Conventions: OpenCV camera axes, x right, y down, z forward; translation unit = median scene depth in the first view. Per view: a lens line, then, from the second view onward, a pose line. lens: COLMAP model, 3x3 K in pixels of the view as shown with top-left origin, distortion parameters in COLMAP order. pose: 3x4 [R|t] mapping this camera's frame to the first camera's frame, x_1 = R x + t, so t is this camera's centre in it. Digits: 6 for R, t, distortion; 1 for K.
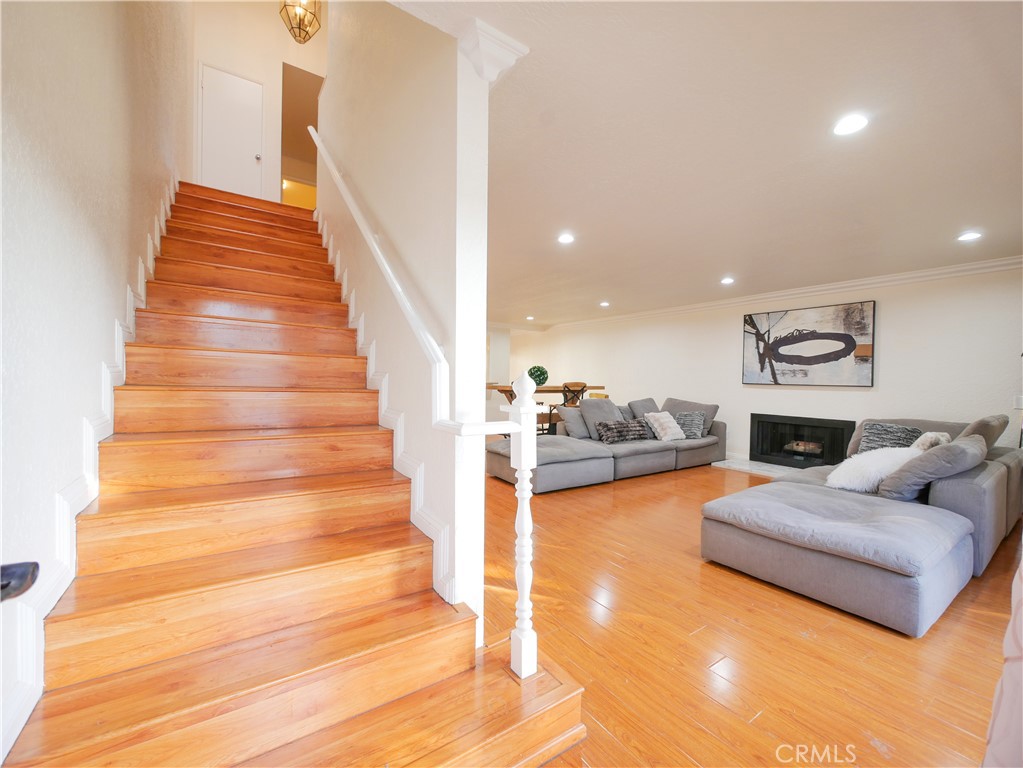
lens RADIAL K [[416.9, 0, 514.8], [0, 416.9, 385.1], [0, 0, 1]] dist [-0.001684, -0.000317]
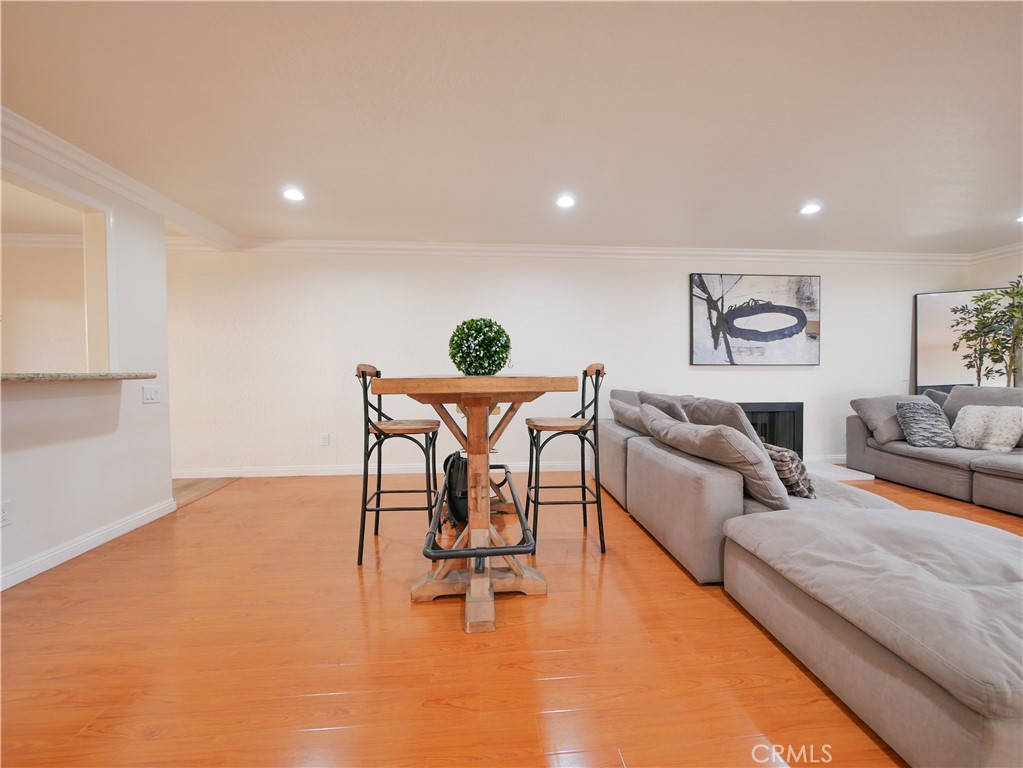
lens RADIAL K [[416.9, 0, 513.5], [0, 416.9, 381.5], [0, 0, 1]] dist [-0.001684, -0.000317]
pose [[0.478986, -0.044518, 0.876693, -0.291365], [0.025461, 0.998998, 0.036817, -0.009949], [-0.877453, 0.004687, 0.479639, 0.997349]]
